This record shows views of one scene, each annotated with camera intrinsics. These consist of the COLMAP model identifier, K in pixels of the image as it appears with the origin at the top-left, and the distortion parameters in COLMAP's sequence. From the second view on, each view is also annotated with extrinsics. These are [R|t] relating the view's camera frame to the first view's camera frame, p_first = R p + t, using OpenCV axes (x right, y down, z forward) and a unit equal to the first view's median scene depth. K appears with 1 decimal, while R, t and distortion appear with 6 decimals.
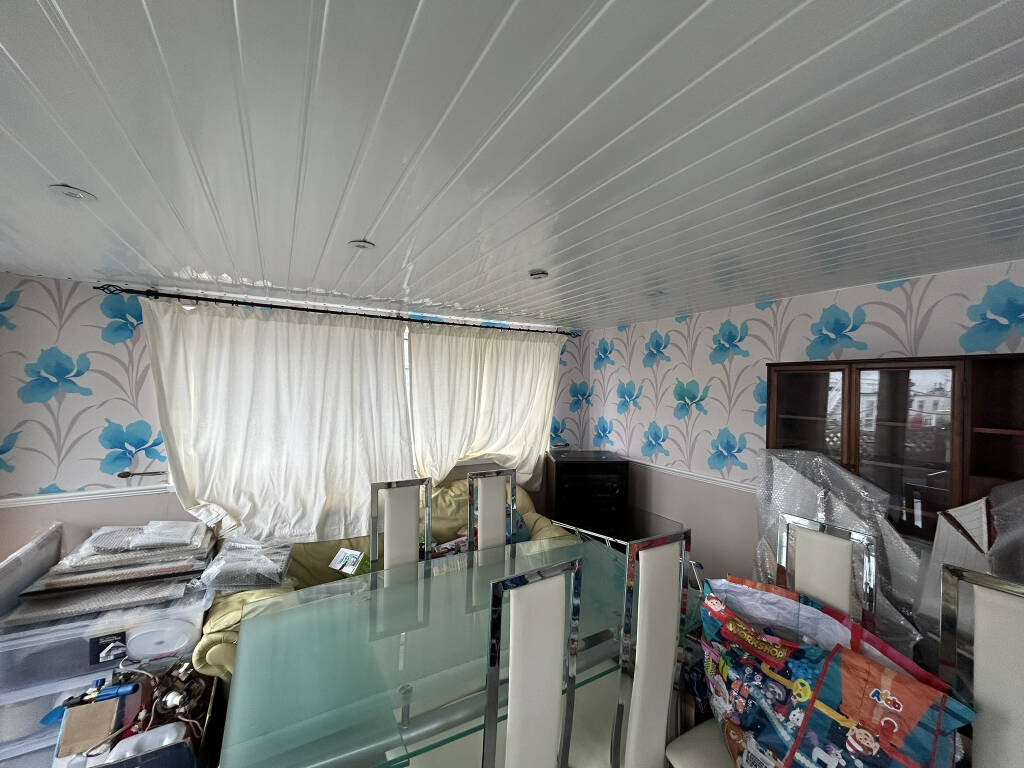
lens RADIAL K [[410.9, 0, 510.6], [0, 410.9, 384.6], [0, 0, 1]] dist [0.000319, 0.000064]
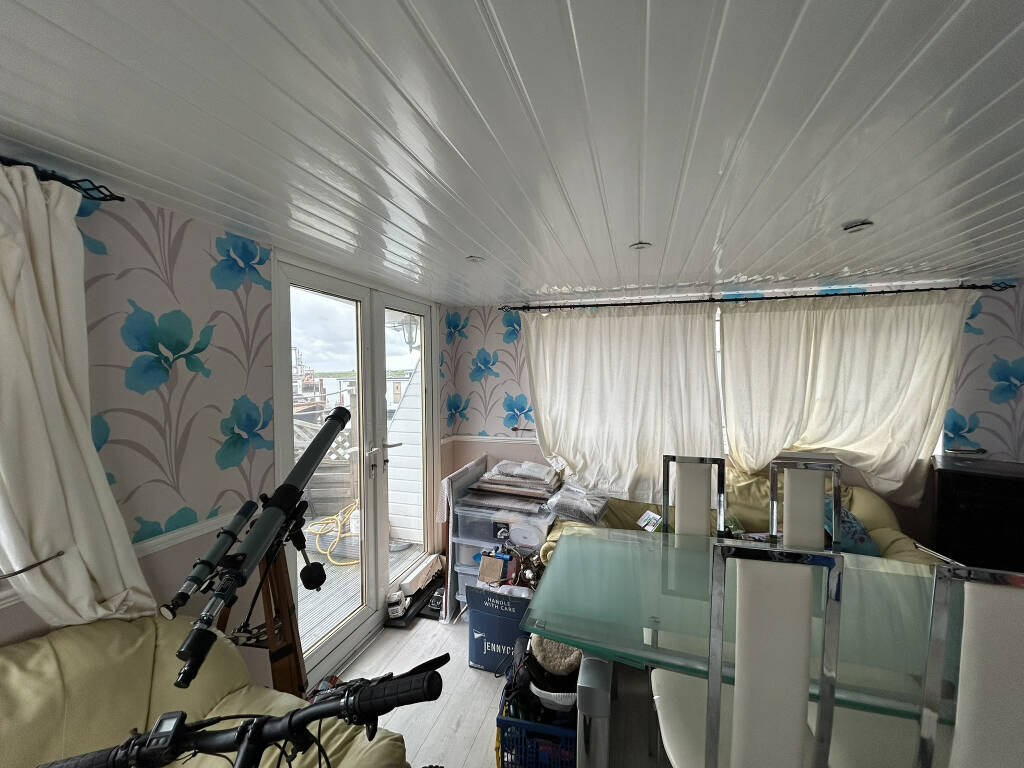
lens RADIAL K [[408.5, 0, 508.2], [0, 408.5, 382.3], [0, 0, 1]] dist [-0.000109, 0.000211]
pose [[0.683000, 0.008005, -0.730375, 0.151299], [0.014607, 0.999590, 0.024615, 0.007751], [0.730273, -0.027481, 0.682603, -0.049742]]
